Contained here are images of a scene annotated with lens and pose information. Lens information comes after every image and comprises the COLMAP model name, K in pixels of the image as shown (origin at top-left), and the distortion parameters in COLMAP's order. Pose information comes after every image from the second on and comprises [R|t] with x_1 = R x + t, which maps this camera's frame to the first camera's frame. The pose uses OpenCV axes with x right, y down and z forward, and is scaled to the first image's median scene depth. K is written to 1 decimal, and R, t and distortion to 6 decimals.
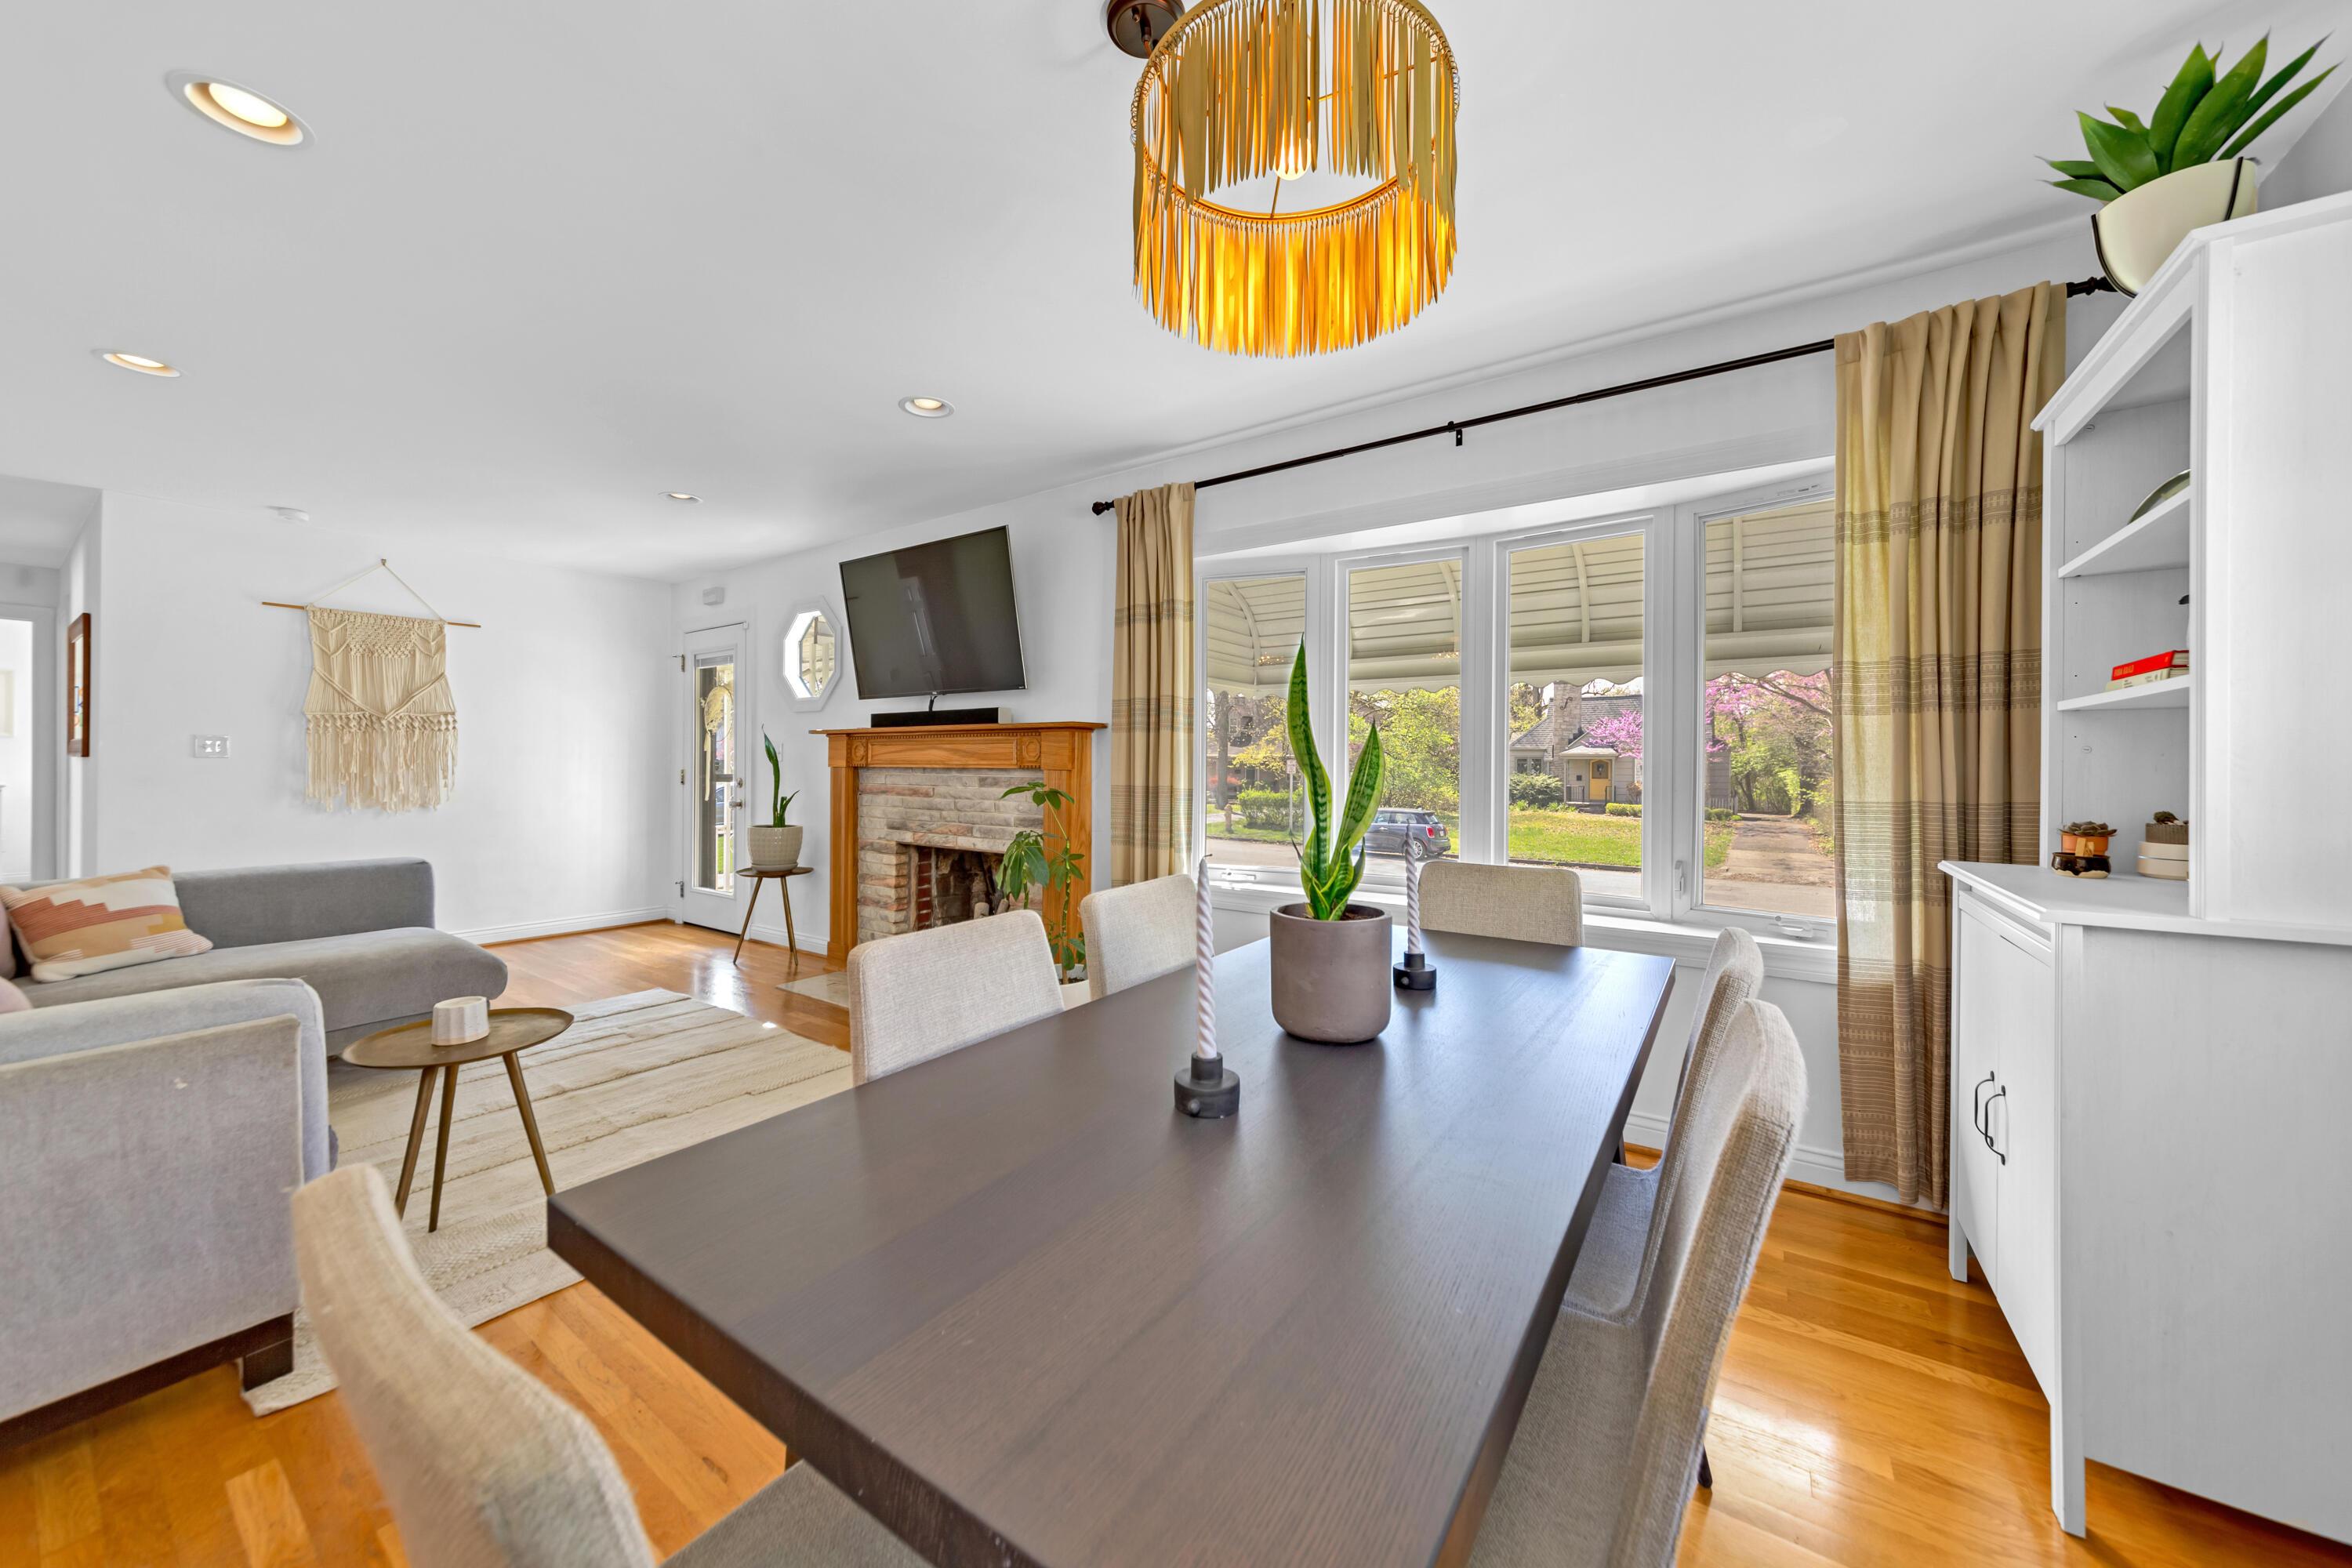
lens RADIAL K [[845.2, 0, 1168.1], [0, 845.2, 765.4], [0, 0, 1]] dist [0.000210, -0.006516]
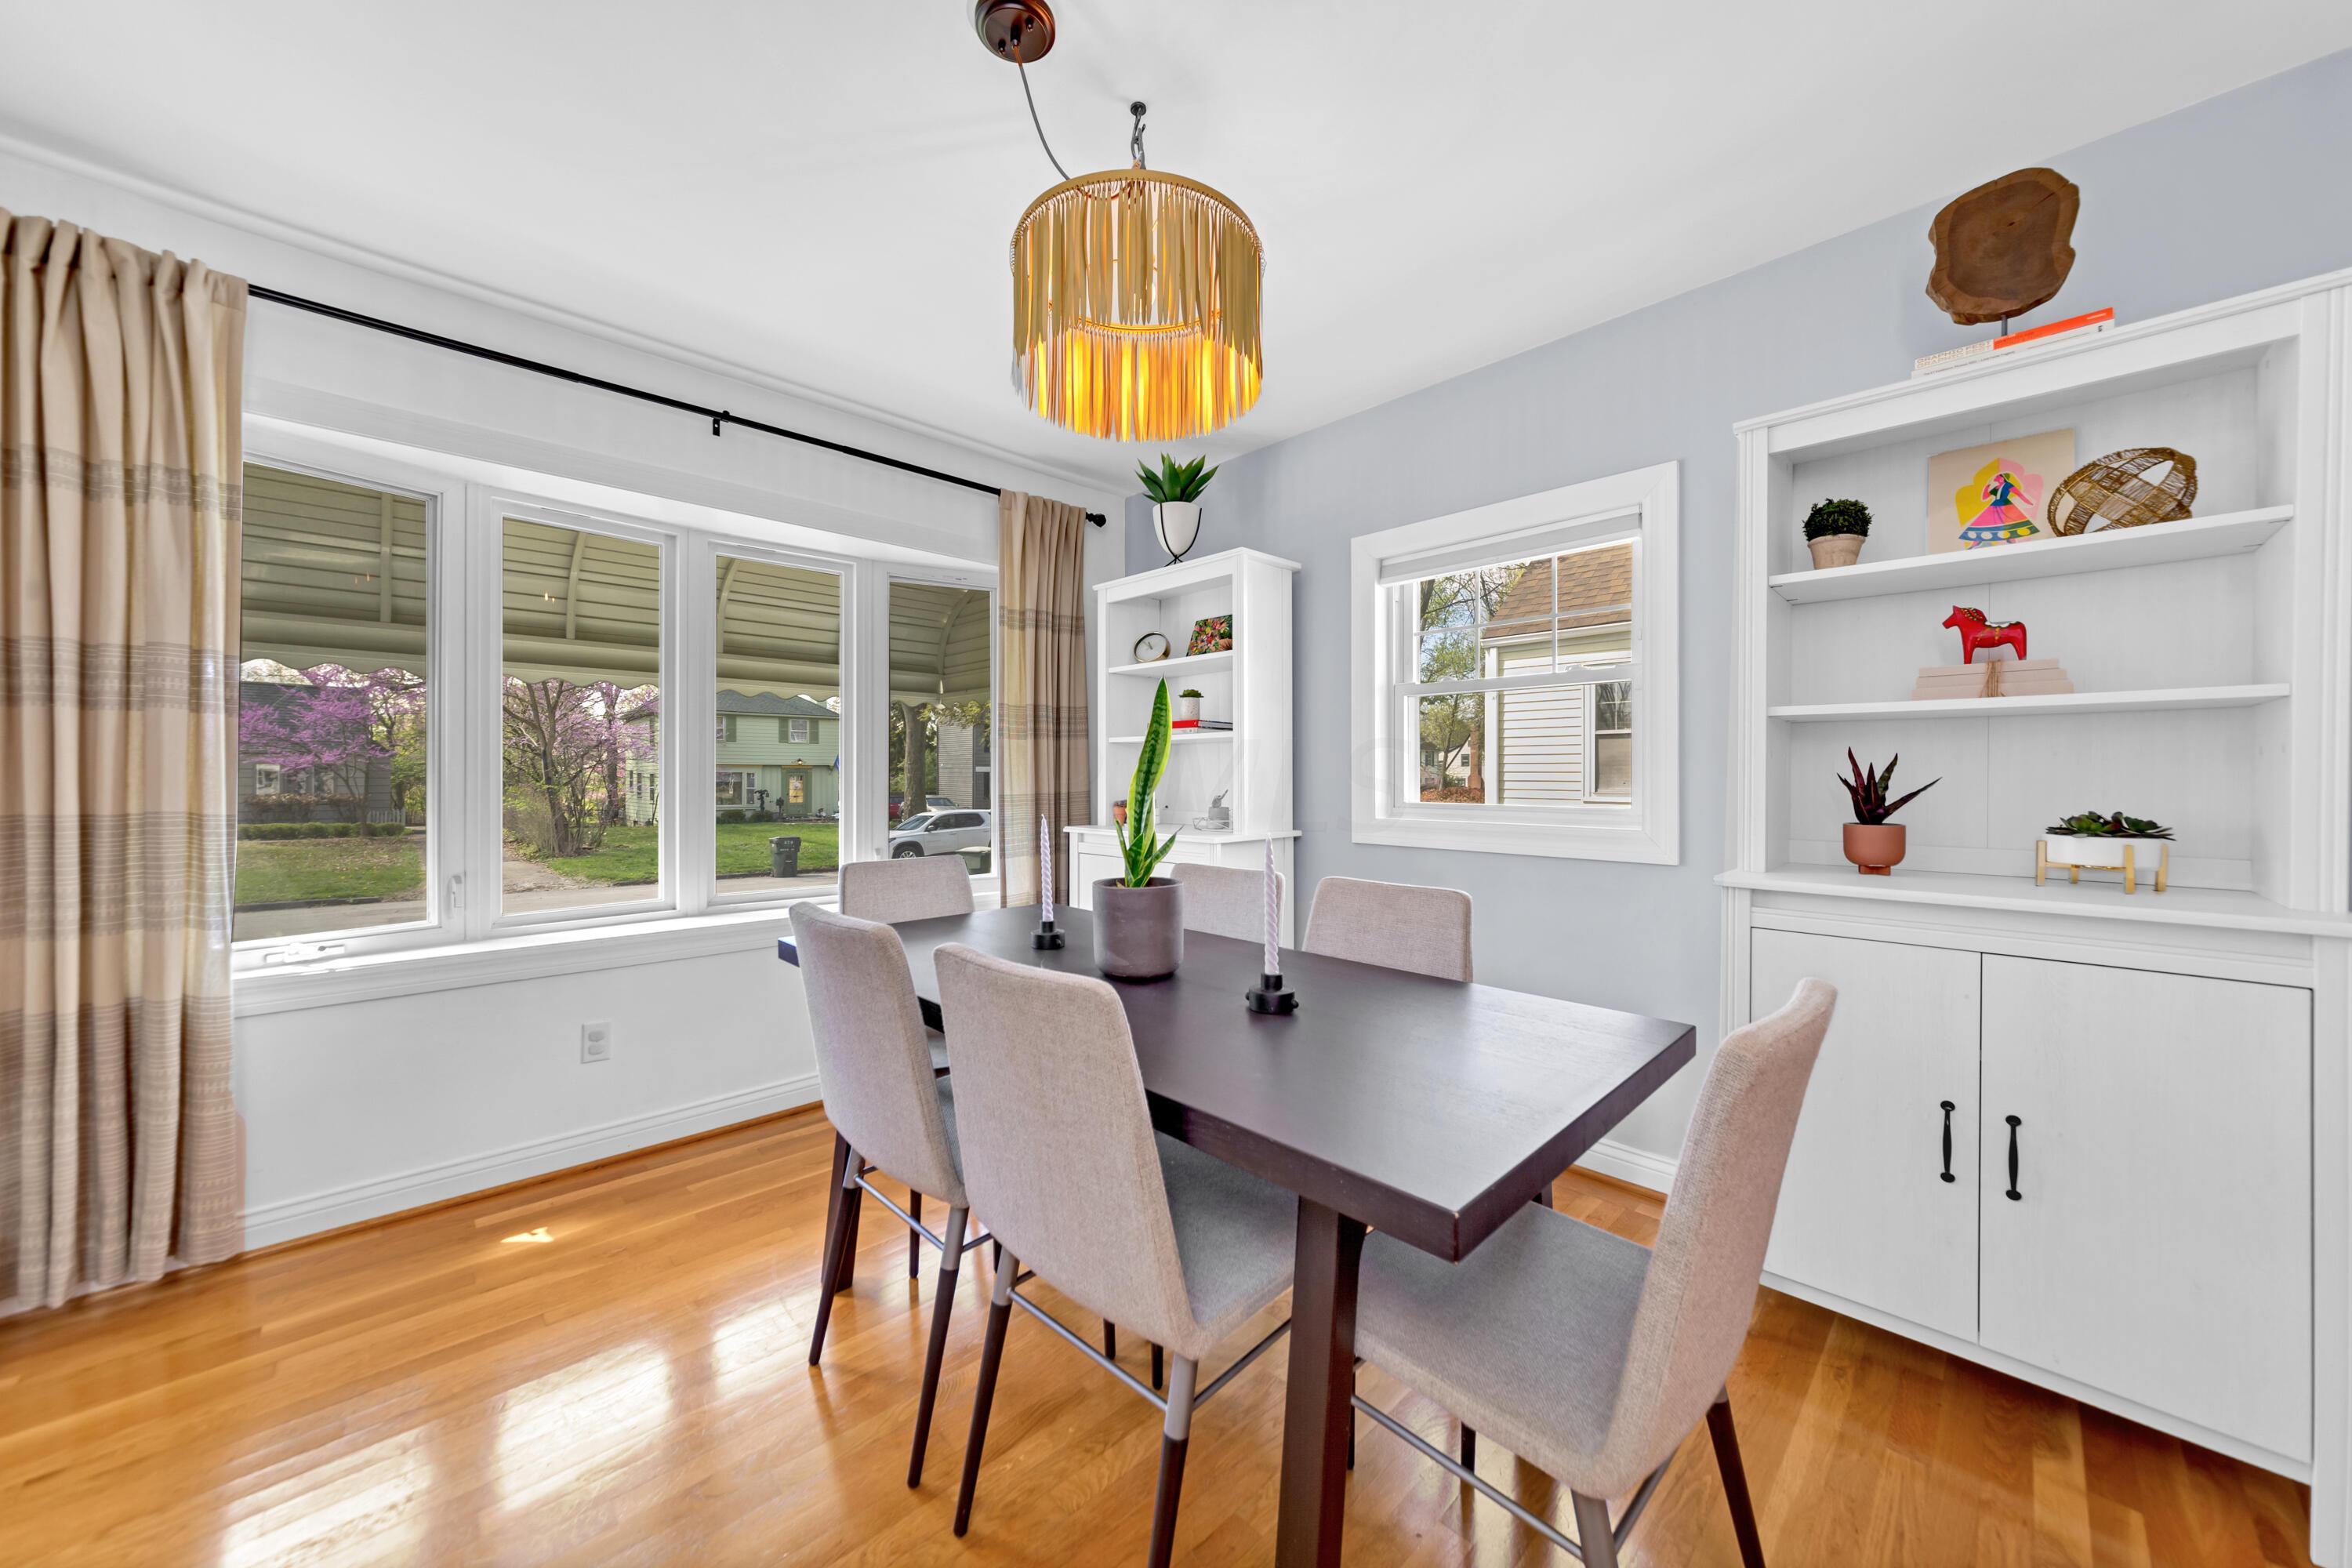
lens RADIAL K [[826.1, 0, 1176.0], [0, 826.1, 784.0], [0, 0, 1]] dist [-0.001682, -0.000125]
pose [[0.186211, -0.014806, 0.982398, -0.638856], [0.001004, 0.999889, 0.014879, 0.000749], [-0.982509, -0.001784, 0.186205, 0.423527]]
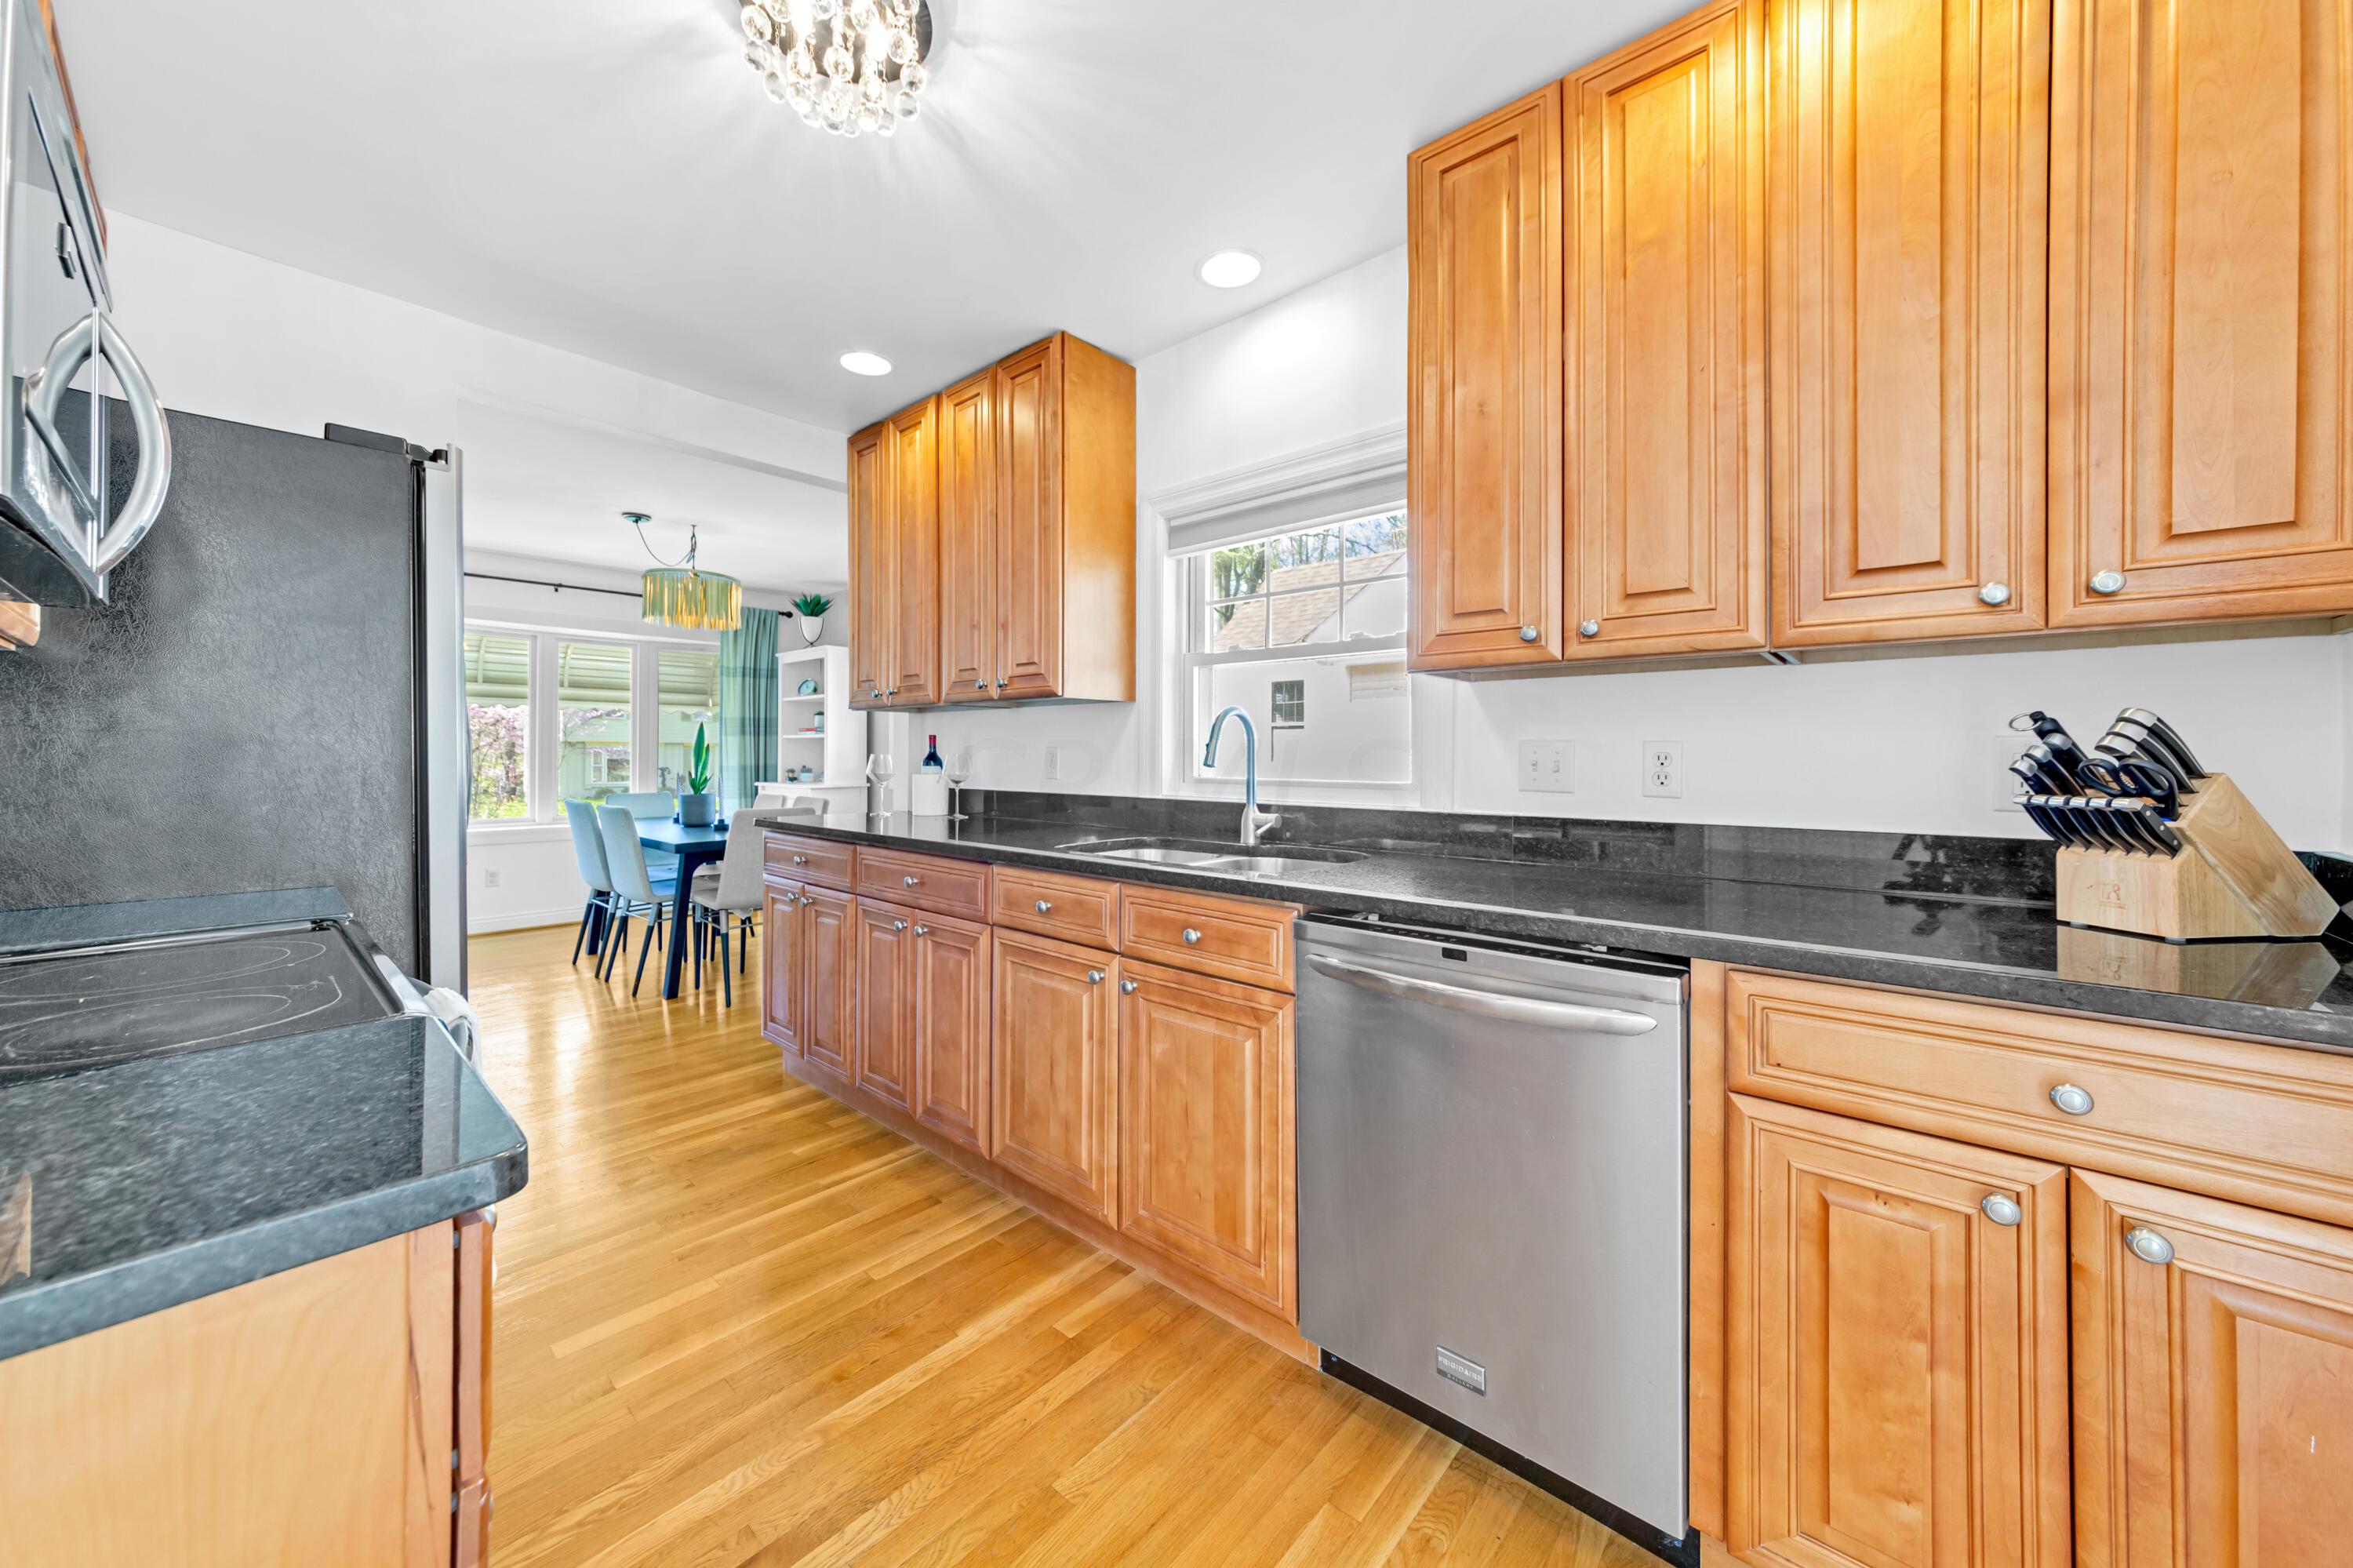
lens RADIAL K [[827.5, 0, 1181.1], [0, 827.5, 749.8], [0, 0, 1]] dist [0.000378, 0.000002]
pose [[0.106298, 0.001833, 0.994333, -1.901842], [-0.002737, 0.999995, -0.001551, -0.011652], [-0.994331, -0.002556, 0.106302, -0.888927]]
